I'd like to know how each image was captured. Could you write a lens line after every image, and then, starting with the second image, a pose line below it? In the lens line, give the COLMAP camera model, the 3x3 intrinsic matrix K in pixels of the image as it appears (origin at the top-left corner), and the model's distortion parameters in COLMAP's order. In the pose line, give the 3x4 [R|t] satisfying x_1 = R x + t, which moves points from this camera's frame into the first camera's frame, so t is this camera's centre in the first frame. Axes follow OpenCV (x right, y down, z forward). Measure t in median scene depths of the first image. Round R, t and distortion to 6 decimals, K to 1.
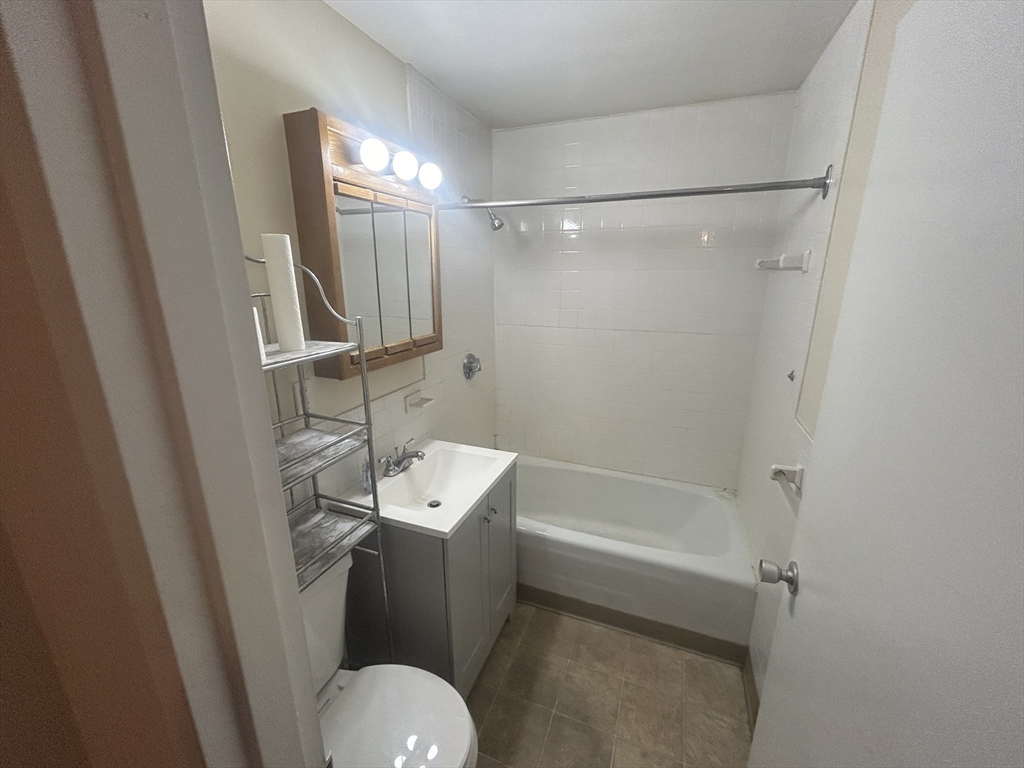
lens RADIAL K [[415.0, 0, 519.3], [0, 415.0, 382.5], [0, 0, 1]] dist [-0.008494, 0.004099]
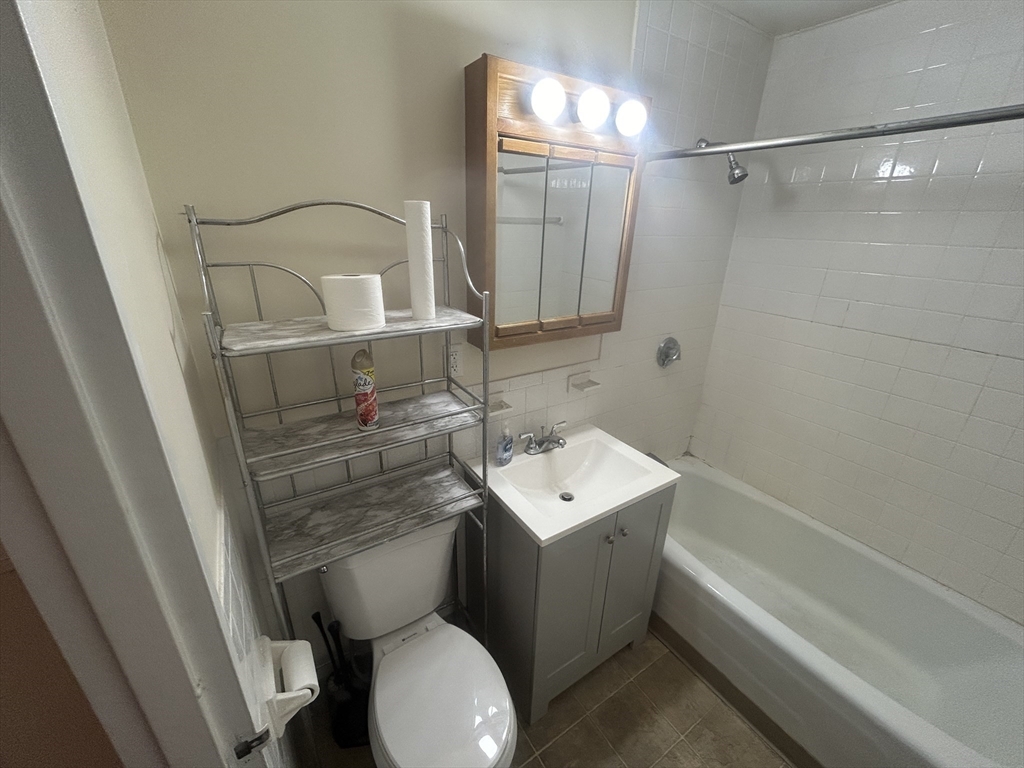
lens RADIAL K [[415.0, 0, 507.6], [0, 415.0, 383.9], [0, 0, 1]] dist [-0.008494, 0.004099]
pose [[0.805724, 0.232715, -0.544658, 0.145216], [-0.175356, 0.972078, 0.155931, -0.079210], [0.565738, -0.030128, 0.824035, 0.185349]]
